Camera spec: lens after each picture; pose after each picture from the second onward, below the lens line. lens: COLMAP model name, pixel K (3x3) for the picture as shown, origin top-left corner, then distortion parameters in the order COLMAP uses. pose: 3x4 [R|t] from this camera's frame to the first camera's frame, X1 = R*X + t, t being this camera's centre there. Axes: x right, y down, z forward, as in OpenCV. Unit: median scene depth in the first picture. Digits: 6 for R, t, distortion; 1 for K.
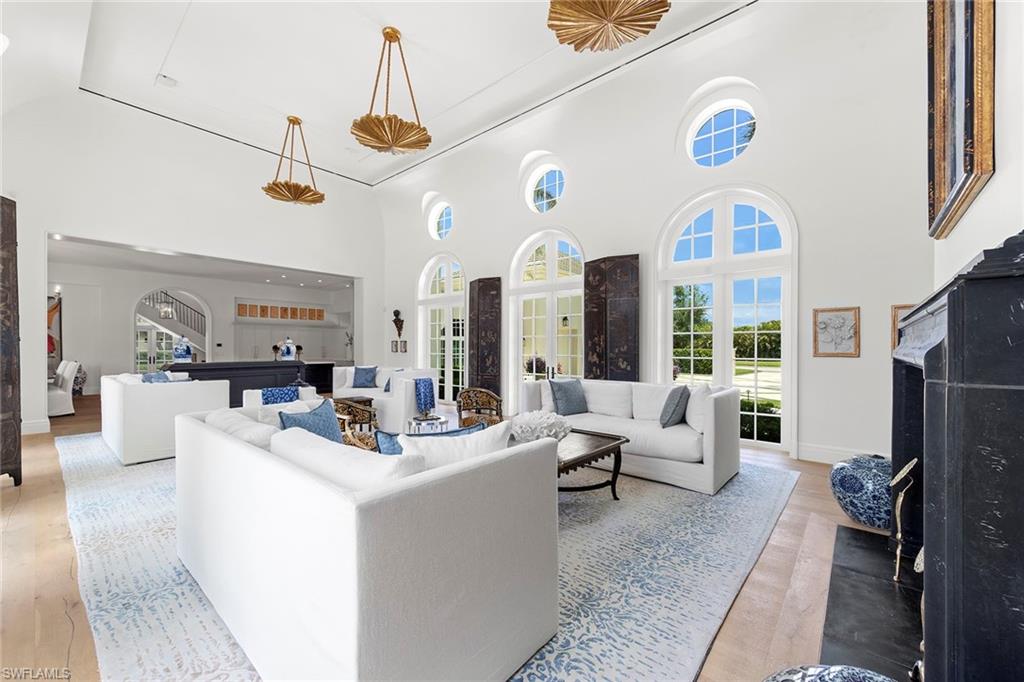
lens RADIAL K [[408.5, 0, 510.0], [0, 408.5, 348.8], [0, 0, 1]] dist [-0.000173, 0.000006]
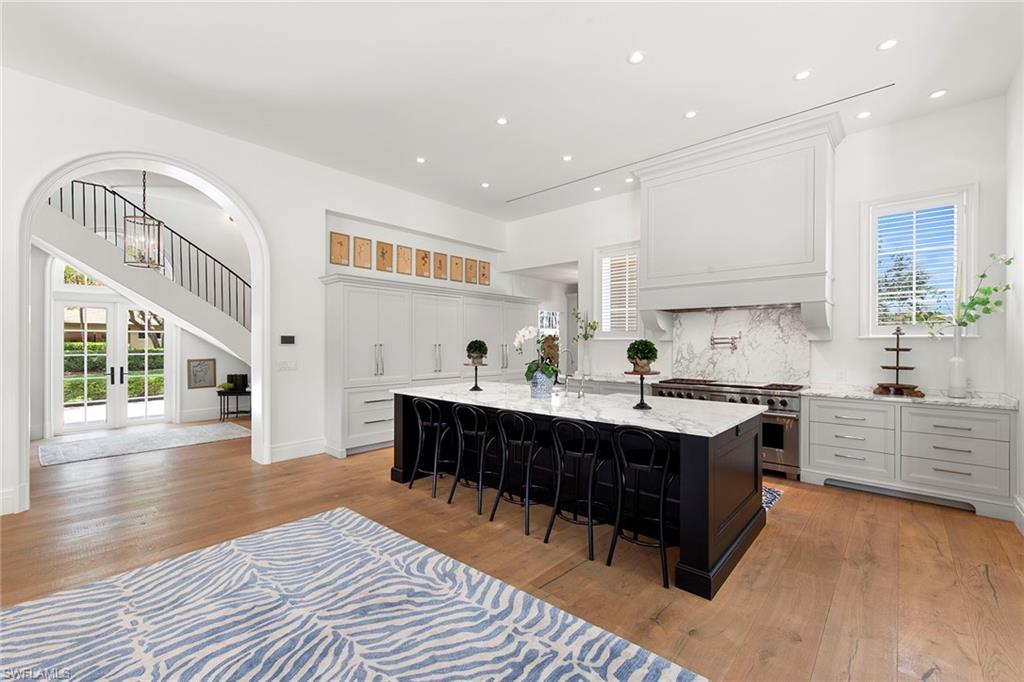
lens RADIAL K [[426.7, 0, 504.8], [0, 426.7, 344.7], [0, 0, 1]] dist [0.001232, 0.000297]
pose [[0.999545, 0.000052, -0.030162, -0.845789], [-0.000052, 1.000000, 0.000015, -0.007798], [0.030162, -0.000013, 0.999545, 1.047754]]
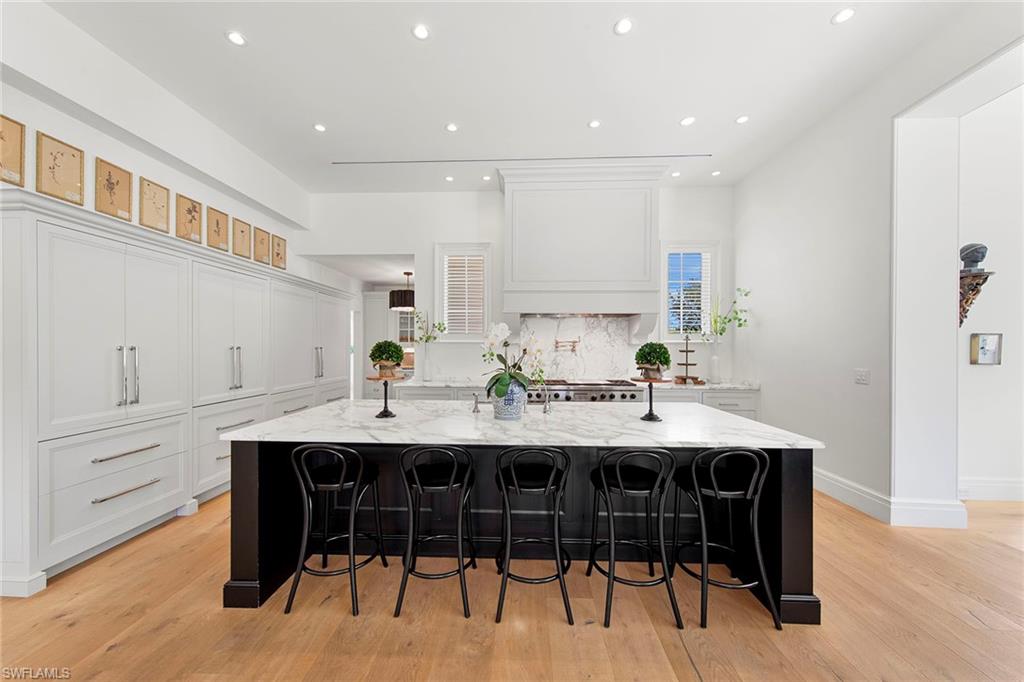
lens RADIAL K [[371.9, 0, 504.9], [0, 371.9, 348.4], [0, 0, 1]] dist [0.000471, 0.000038]
pose [[0.785898, -0.001645, 0.618354, -1.004730], [-0.000699, 0.999993, 0.003549, -0.008638], [-0.618356, -0.003221, 0.785891, 1.266702]]
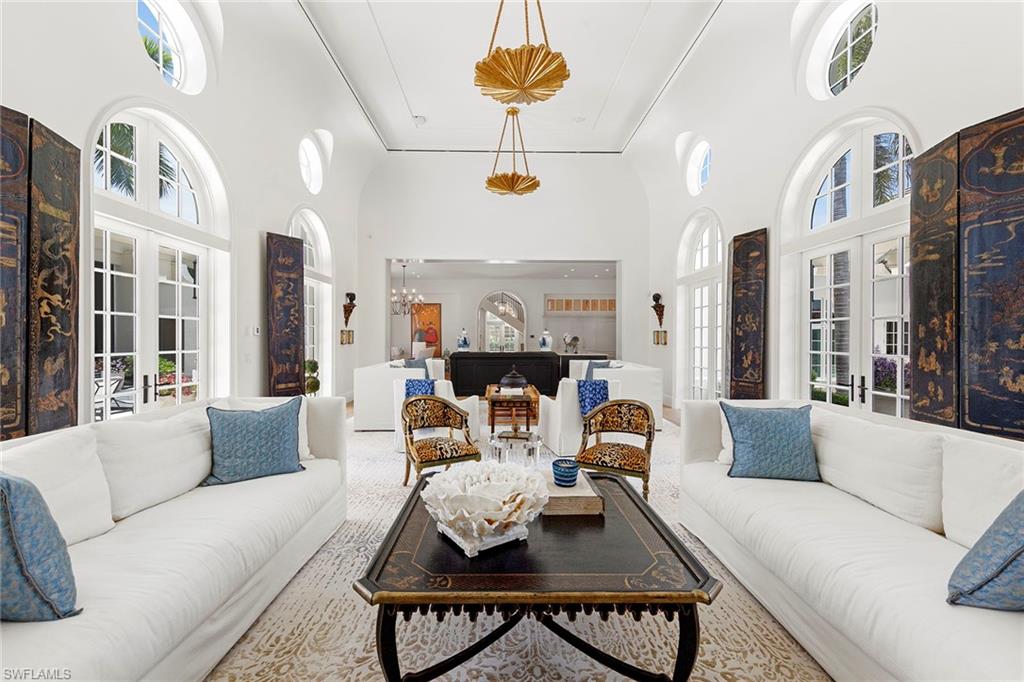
lens RADIAL K [[417.2, 0, 503.9], [0, 417.2, 338.8], [0, 0, 1]] dist [-0.000690, -0.000164]
pose [[0.661901, 0.001425, -0.749590, 0.191020], [-0.003095, 0.999995, -0.000832, -0.001932], [0.749585, 0.002870, 0.661902, 0.267221]]
